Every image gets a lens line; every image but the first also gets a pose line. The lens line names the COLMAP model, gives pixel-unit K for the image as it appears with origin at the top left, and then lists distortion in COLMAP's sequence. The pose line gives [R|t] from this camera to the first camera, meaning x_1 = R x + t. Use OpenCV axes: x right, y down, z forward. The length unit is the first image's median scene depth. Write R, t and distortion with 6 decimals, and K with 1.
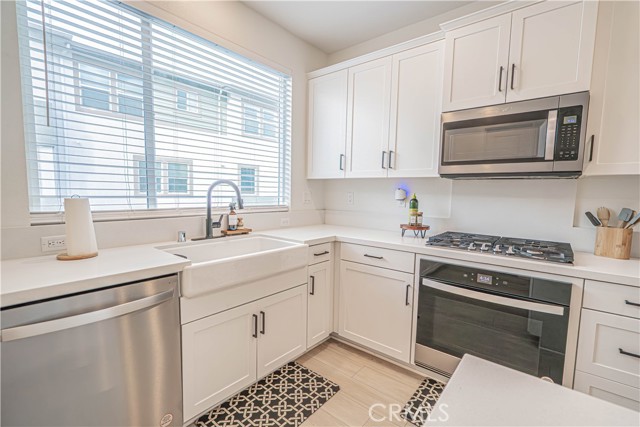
lens RADIAL K [[288.0, 0, 317.2], [0, 288.0, 217.0], [0, 0, 1]] dist [-0.003555, 0.000287]
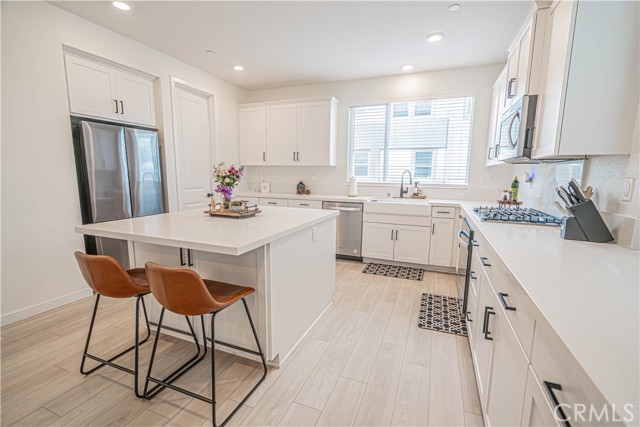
lens RADIAL K [[288.0, 0, 323.6], [0, 288.0, 215.1], [0, 0, 1]] dist [-0.003555, 0.000287]
pose [[0.305928, 0.117197, -0.944814, 1.523019], [-0.087237, 0.991670, 0.094762, 0.048747], [0.948049, 0.053433, 0.313604, -0.201278]]
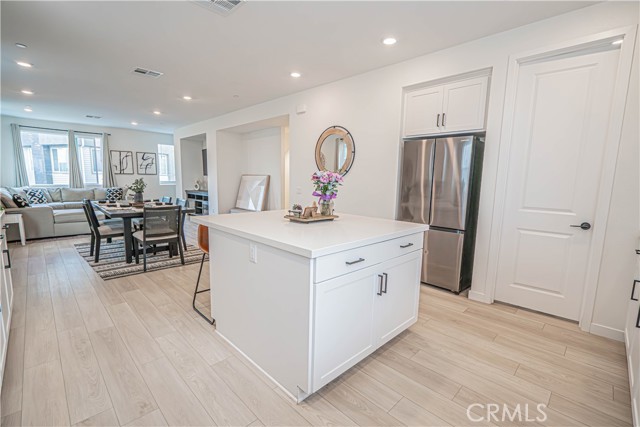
lens RADIAL K [[288.0, 0, 317.7], [0, 288.0, 216.8], [0, 0, 1]] dist [-0.003555, 0.000287]
pose [[-0.993543, -0.060006, 0.096285, 0.099794], [-0.037554, 0.974782, 0.219978, -0.089160], [-0.107057, 0.214941, -0.970741, 1.014043]]
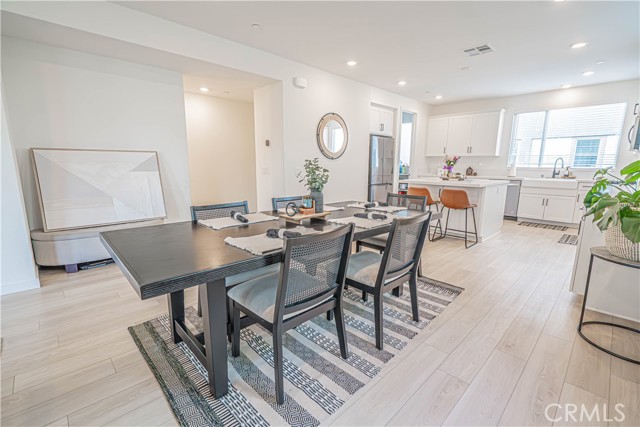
lens RADIAL K [[288.0, 0, 320.5], [0, 288.0, 216.6], [0, 0, 1]] dist [-0.003555, 0.000287]
pose [[-0.110193, 0.155261, -0.981708, 2.967399], [-0.096953, 0.981334, 0.166085, 0.210718], [0.989170, 0.113481, -0.093083, -1.086955]]
